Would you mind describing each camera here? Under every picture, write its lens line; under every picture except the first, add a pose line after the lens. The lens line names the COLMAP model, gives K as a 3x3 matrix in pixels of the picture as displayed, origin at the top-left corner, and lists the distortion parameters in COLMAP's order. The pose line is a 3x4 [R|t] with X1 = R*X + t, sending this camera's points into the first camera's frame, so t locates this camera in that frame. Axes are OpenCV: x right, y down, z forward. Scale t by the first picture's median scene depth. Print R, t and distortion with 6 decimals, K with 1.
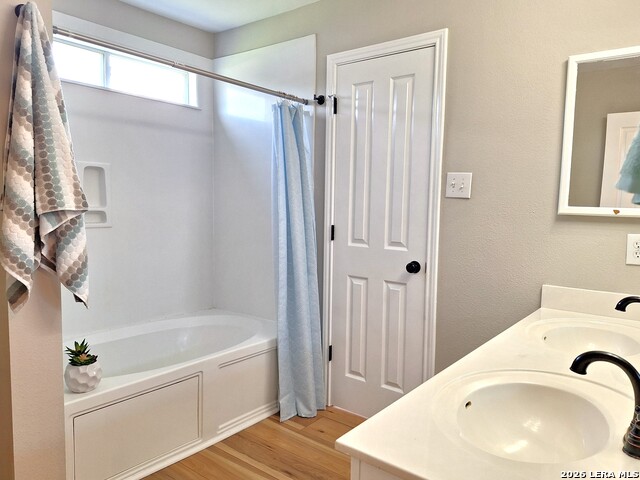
lens RADIAL K [[464.9, 0, 320.0], [0, 464.9, 240.0], [0, 0, 1]] dist [0.004683, 0.001909]
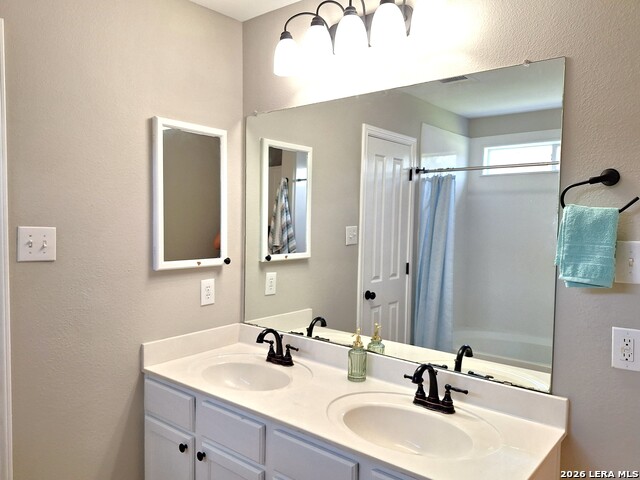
lens RADIAL K [[464.9, 0, 320.0], [0, 464.9, 240.0], [0, 0, 1]] dist [0.004683, 0.001909]
pose [[0.017827, -0.065341, 0.997704, -0.480907], [0.067295, 0.995678, 0.064006, -0.158139], [-0.997574, 0.065999, 0.022147, 0.602345]]
